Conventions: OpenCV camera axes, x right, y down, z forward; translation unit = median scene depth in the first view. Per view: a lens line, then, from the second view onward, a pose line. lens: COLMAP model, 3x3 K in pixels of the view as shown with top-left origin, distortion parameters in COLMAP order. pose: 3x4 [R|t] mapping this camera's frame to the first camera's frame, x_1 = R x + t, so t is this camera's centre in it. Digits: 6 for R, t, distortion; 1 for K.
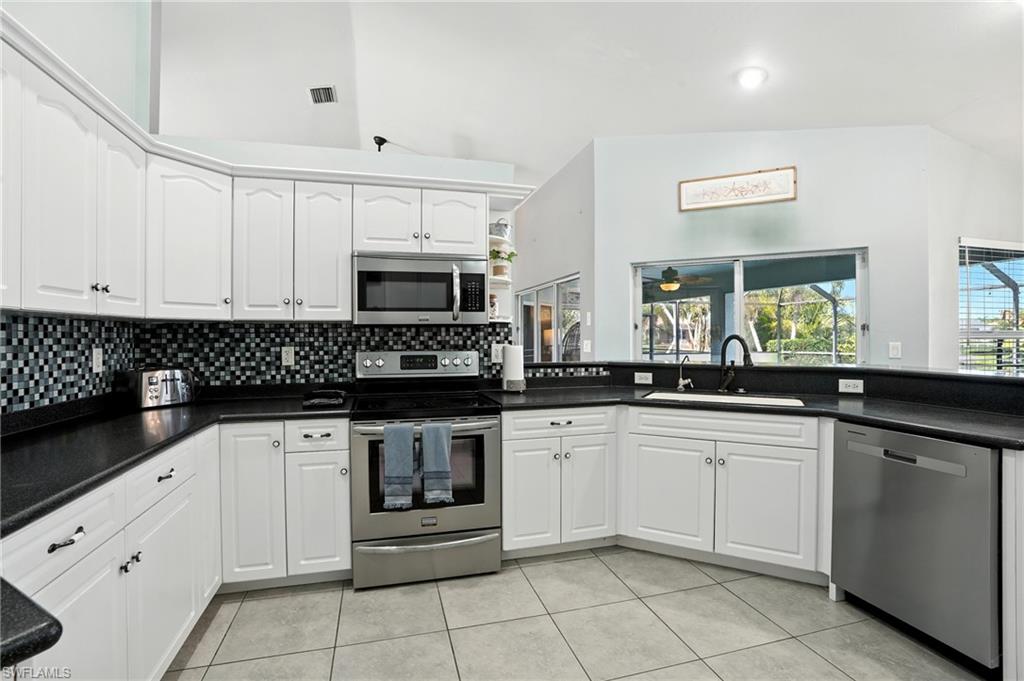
lens RADIAL K [[467.0, 0, 508.4], [0, 467.0, 338.4], [0, 0, 1]] dist [-0.040539, 0.000246]
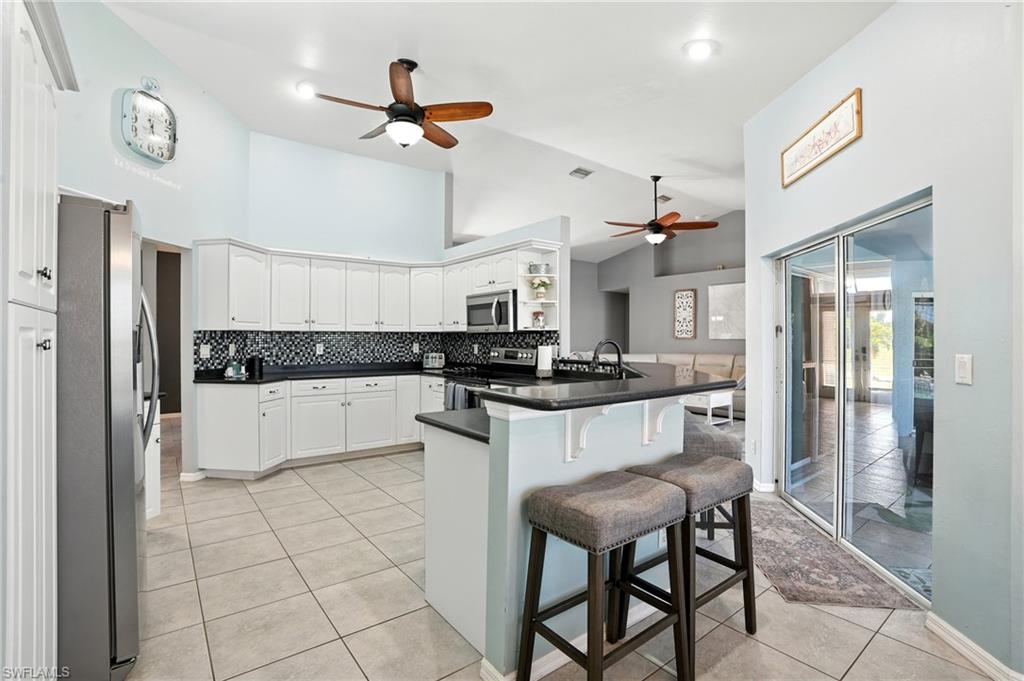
lens RADIAL K [[467.0, 0, 508.4], [0, 467.0, 338.4], [0, 0, 1]] dist [-0.040539, 0.000246]
pose [[0.385987, 0.001767, -0.922502, 1.374696], [-0.008217, 0.999965, -0.001523, -0.005340], [0.922468, 0.008168, 0.385988, 0.356428]]
